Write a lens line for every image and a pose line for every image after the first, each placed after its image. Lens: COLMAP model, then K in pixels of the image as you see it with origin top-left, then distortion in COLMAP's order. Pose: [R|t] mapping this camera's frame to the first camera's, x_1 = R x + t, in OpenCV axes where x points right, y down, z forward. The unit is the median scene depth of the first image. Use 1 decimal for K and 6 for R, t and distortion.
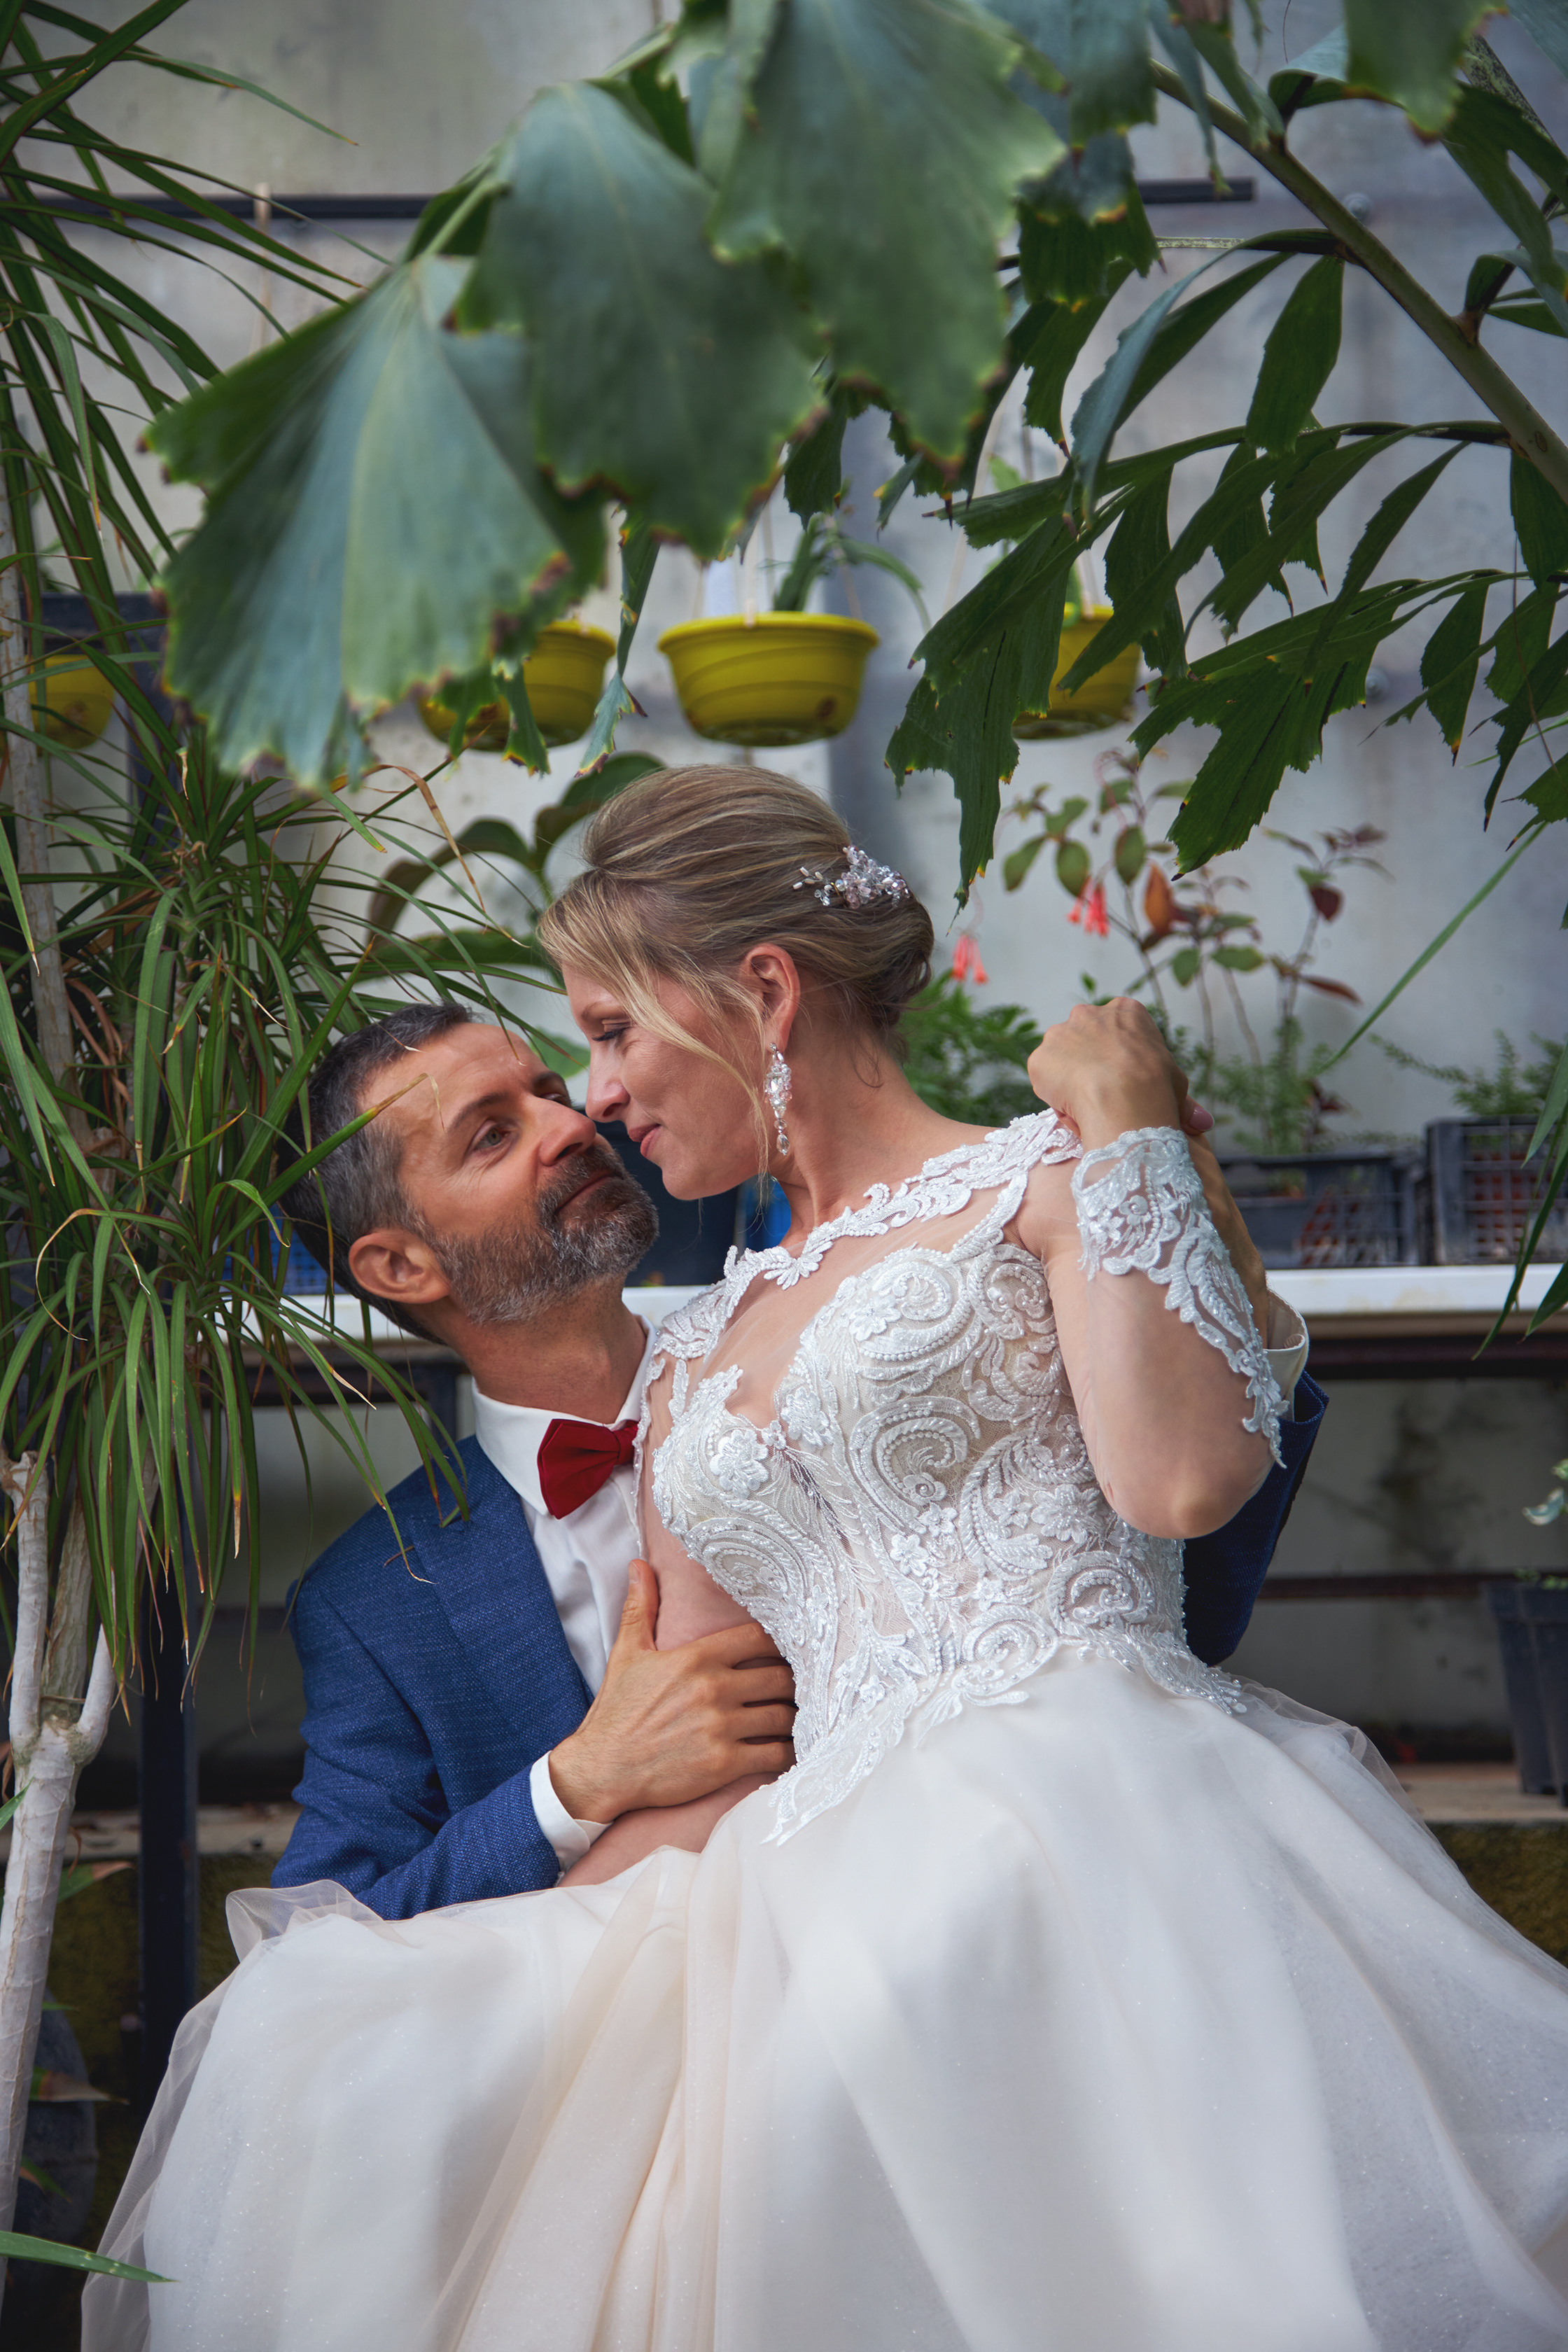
lens RADIAL K [[5438.0, 0, 783.3], [0, 5438.0, 1161.3], [0, 0, 1]] dist [0.453652, 0.000000]
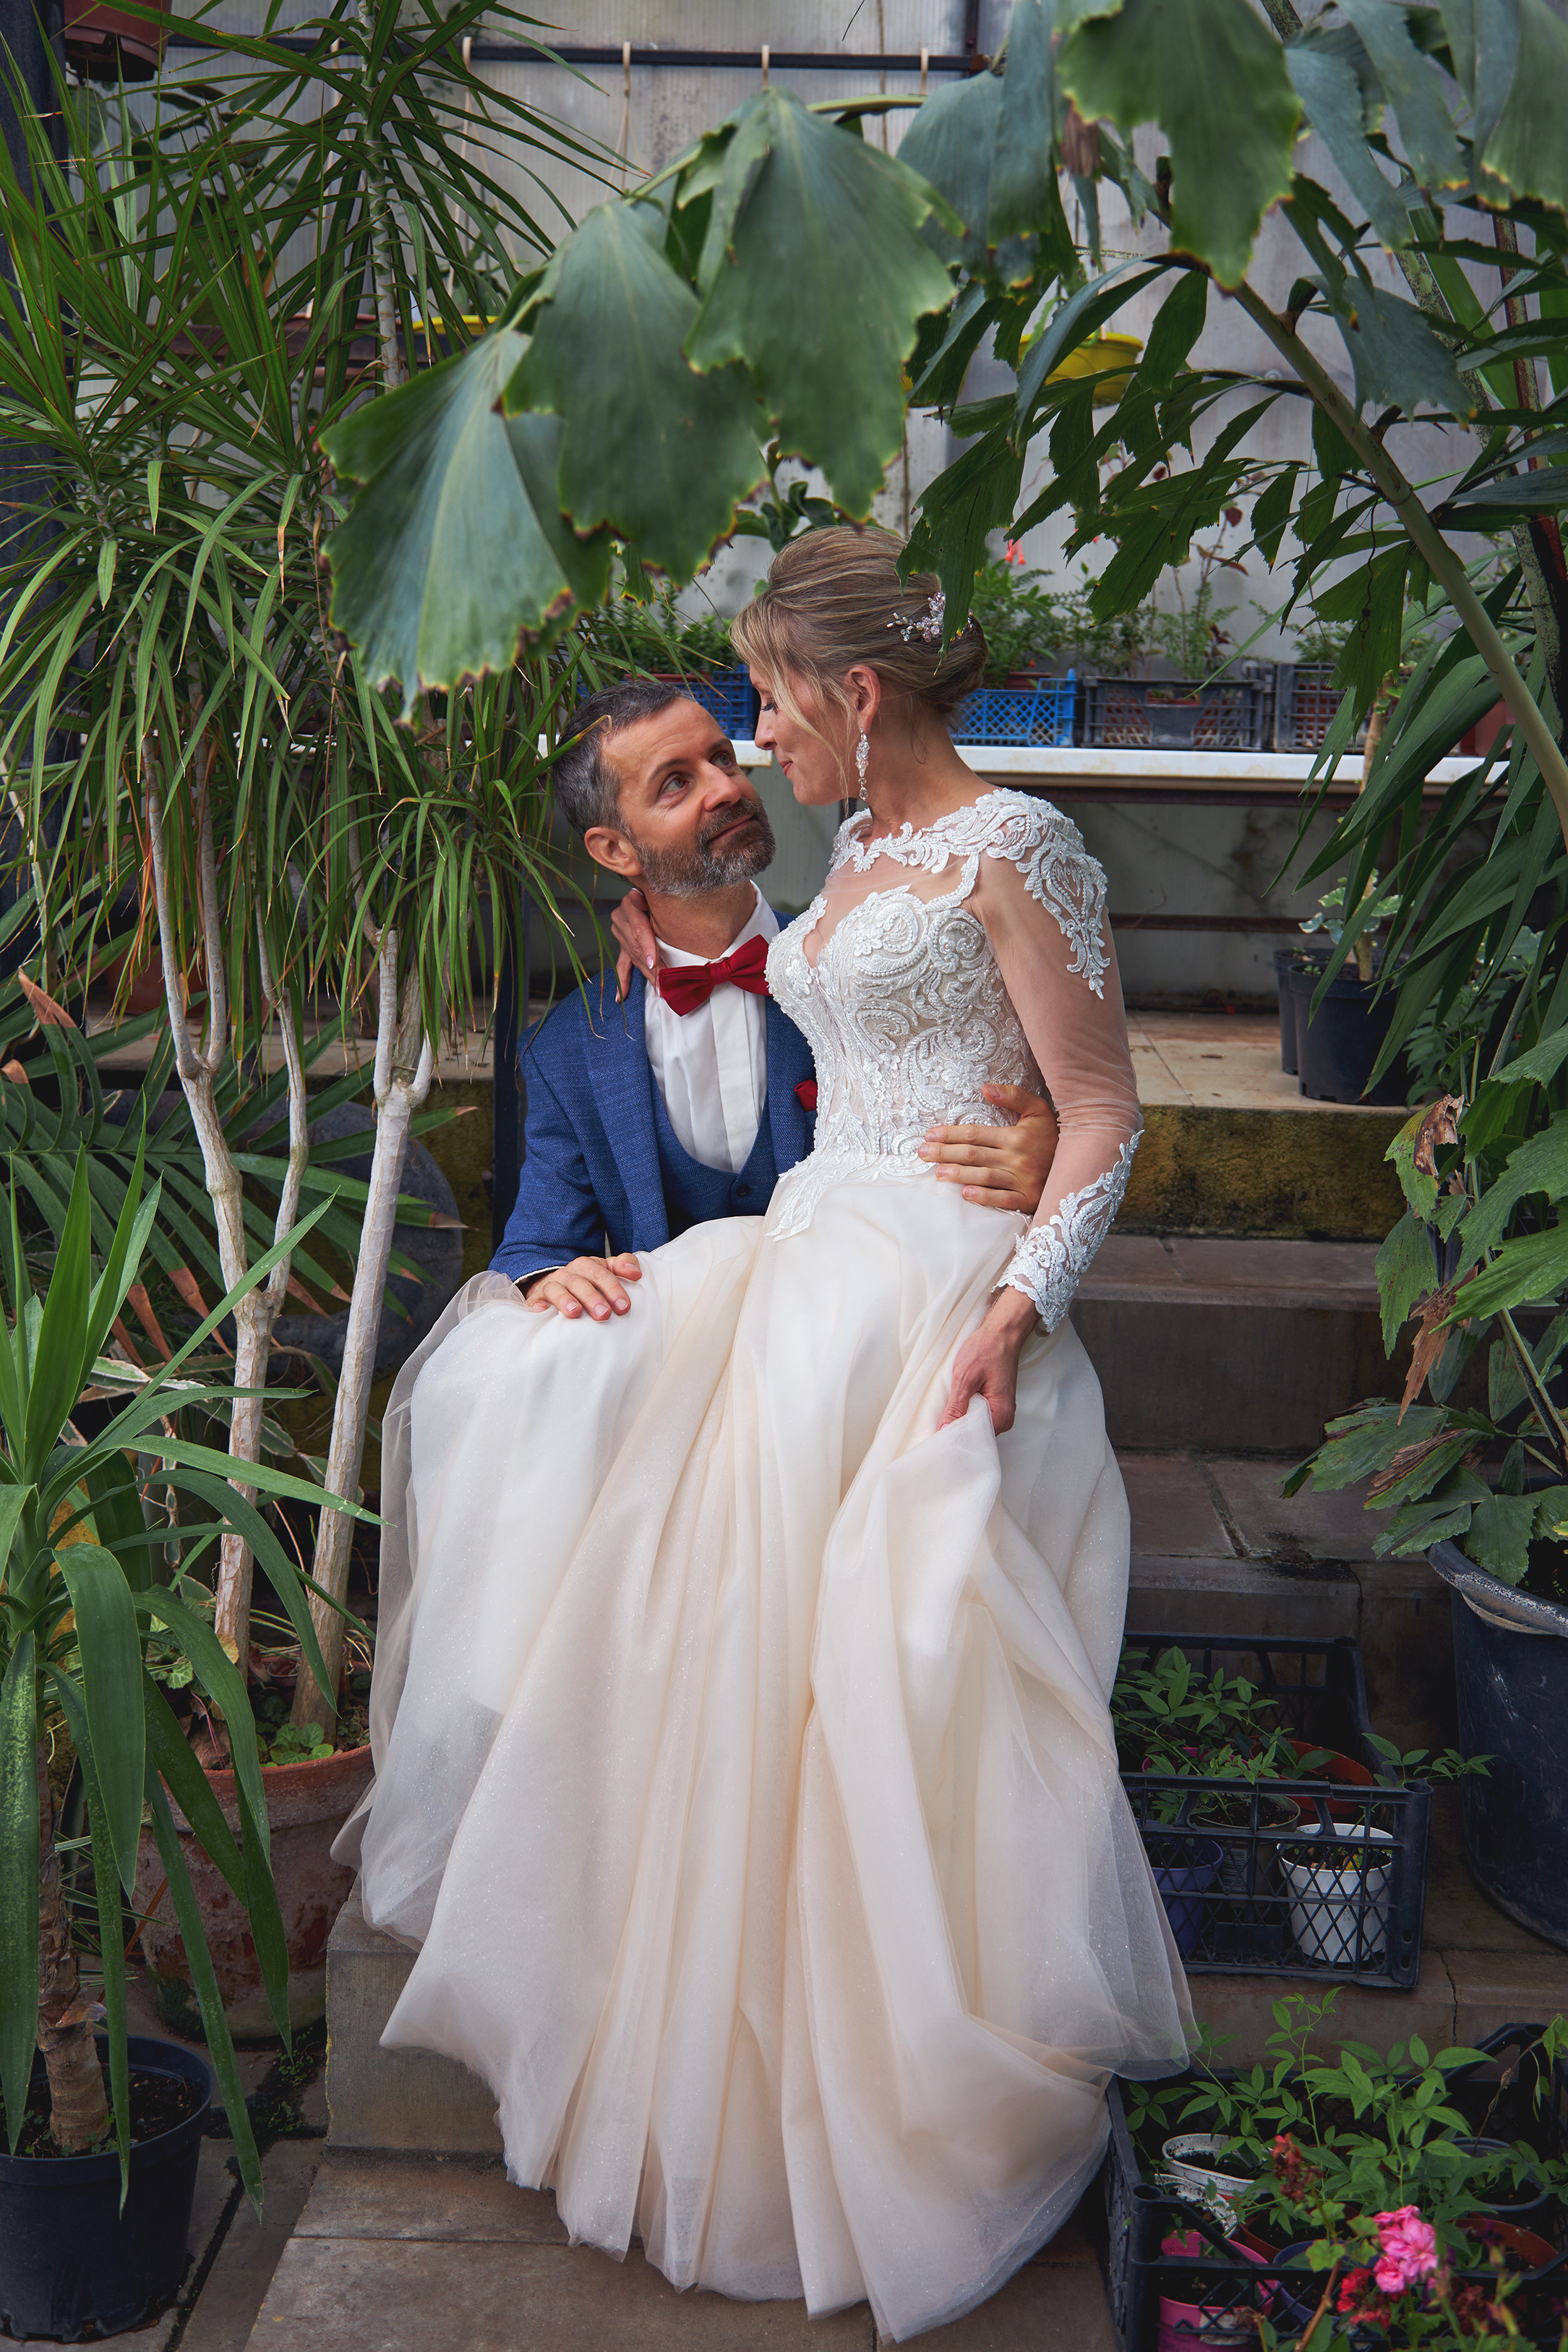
lens RADIAL K [[2659.0, 0, 802.8], [0, 2659.0, 1171.7], [0, 0, 1]] dist [0.036747, 0.000000]
pose [[0.995983, 0.066483, -0.059982, 0.044343], [-0.048315, 0.963005, 0.265118, -0.097378], [0.075389, -0.261155, 0.962348, 0.206007]]
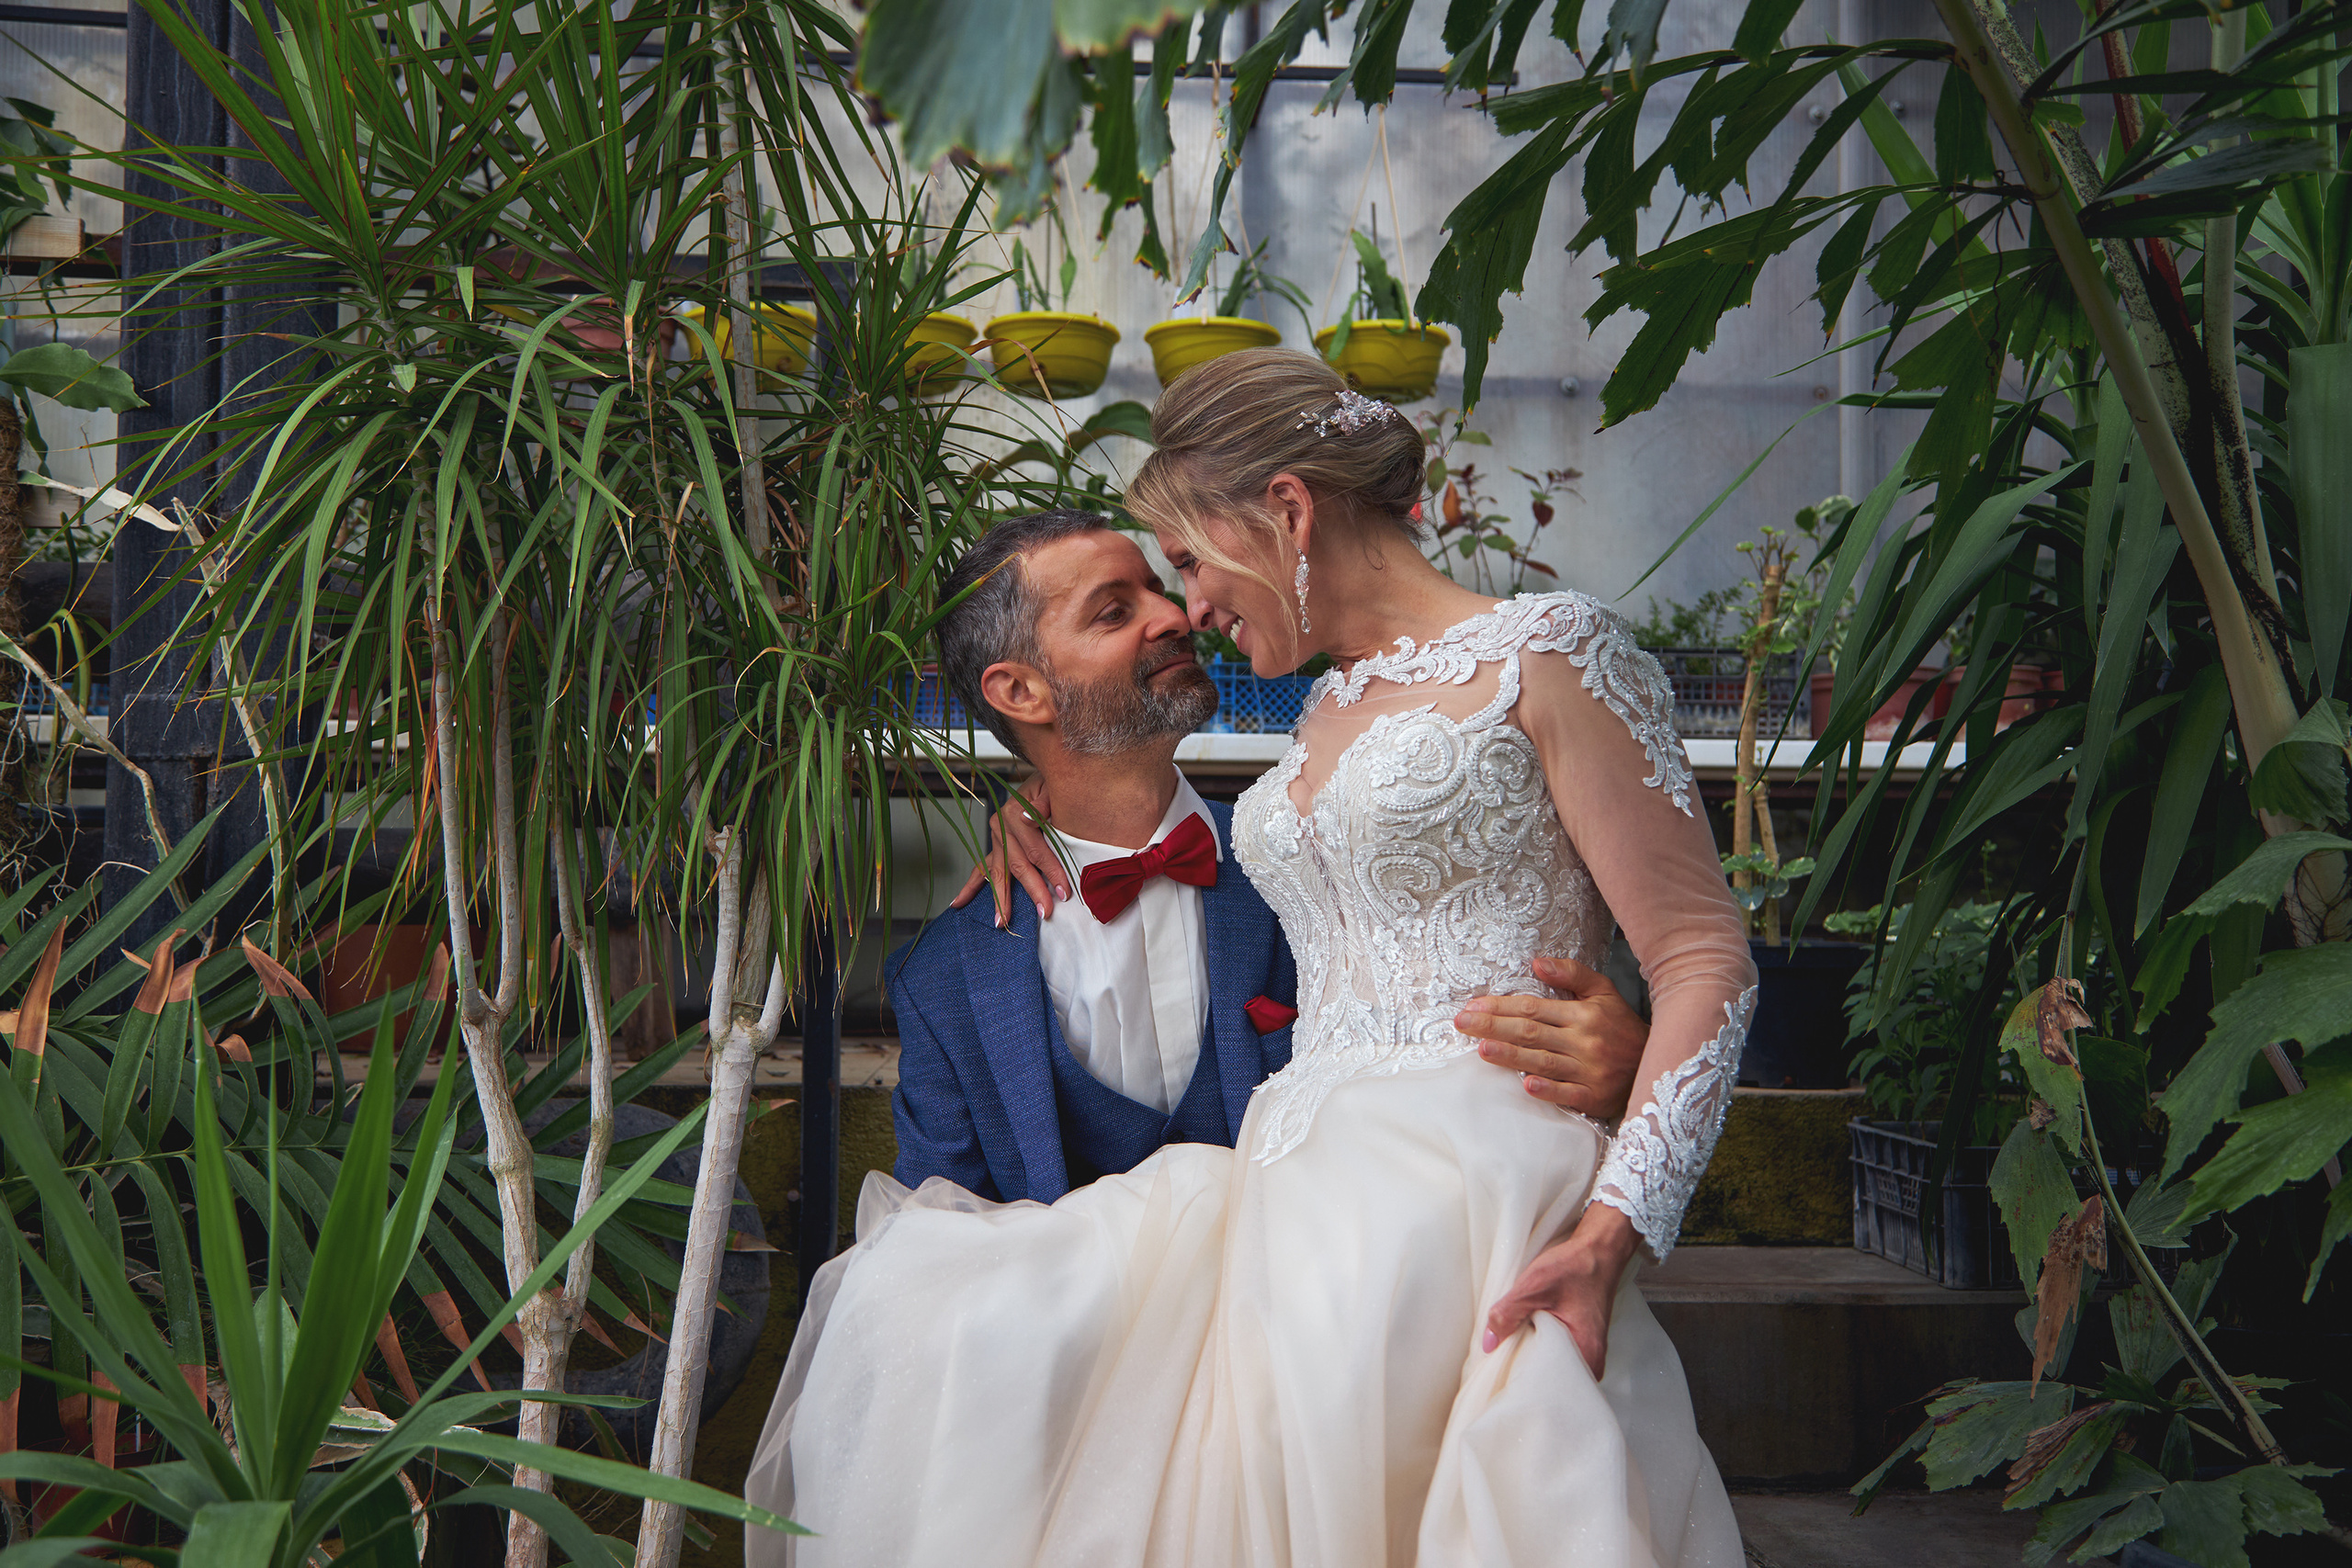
lens RADIAL K [[2500.6, 0, 1170.8], [0, 2500.6, 798.1], [0, 0, 1]] dist [0.057158, 0.000000]
pose [[0.998920, 0.038296, 0.026301, -0.043741], [-0.039403, 0.998300, 0.042940, 0.014861], [-0.024612, -0.043930, 0.998731, 0.373935]]
